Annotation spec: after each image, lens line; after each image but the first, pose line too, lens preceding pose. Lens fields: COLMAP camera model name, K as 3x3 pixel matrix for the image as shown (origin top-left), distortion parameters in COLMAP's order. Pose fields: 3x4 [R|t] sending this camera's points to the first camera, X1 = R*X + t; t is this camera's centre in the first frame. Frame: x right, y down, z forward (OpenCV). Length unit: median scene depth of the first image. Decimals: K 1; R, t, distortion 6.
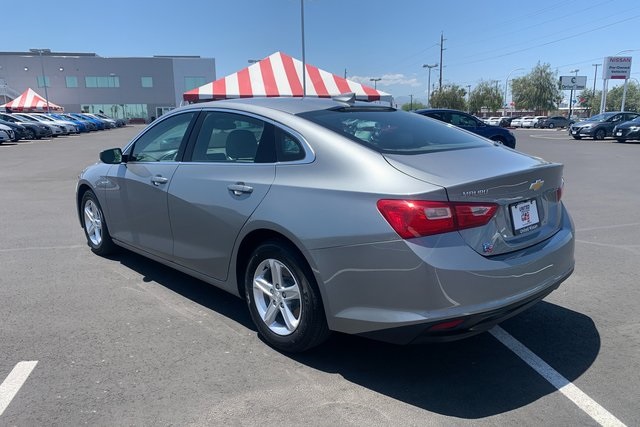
lens RADIAL K [[475.5, 0, 311.4], [0, 475.5, 213.0], [0, 0, 1]] dist [-0.002527, 0.000499]
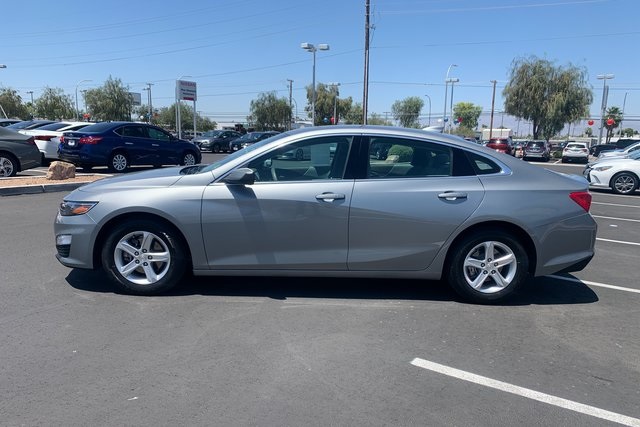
lens RADIAL K [[475.5, 0, 311.4], [0, 475.5, 213.0], [0, 0, 1]] dist [-0.002527, 0.000499]
pose [[0.676208, -0.084912, 0.731801, -1.342214], [0.102514, 0.994517, 0.020670, -0.067837], [-0.729544, 0.061042, 0.681205, 0.352149]]
